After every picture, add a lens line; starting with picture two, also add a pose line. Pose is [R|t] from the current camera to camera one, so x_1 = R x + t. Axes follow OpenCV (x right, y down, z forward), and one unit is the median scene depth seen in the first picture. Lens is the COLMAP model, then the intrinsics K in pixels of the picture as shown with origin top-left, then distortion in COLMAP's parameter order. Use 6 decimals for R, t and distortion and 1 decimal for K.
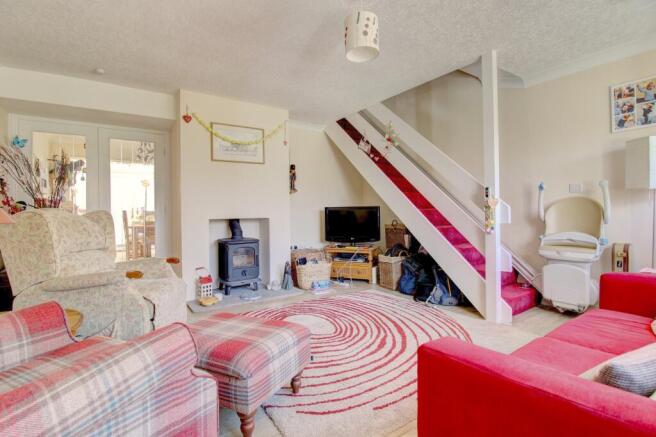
lens RADIAL K [[314.7, 0, 329.3], [0, 314.7, 215.4], [0, 0, 1]] dist [0.000299, 0.000117]
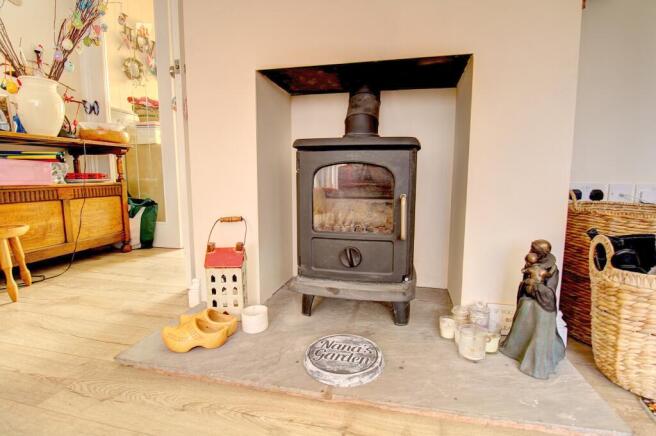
lens RADIAL K [[314.7, 0, 331.6], [0, 314.7, 215.9], [0, 0, 1]] dist [0.000299, 0.000117]
pose [[0.698186, 0.109748, -0.707454, -0.084088], [-0.028167, 0.991626, 0.126033, 0.105780], [0.715362, -0.068068, 0.695431, 0.752625]]
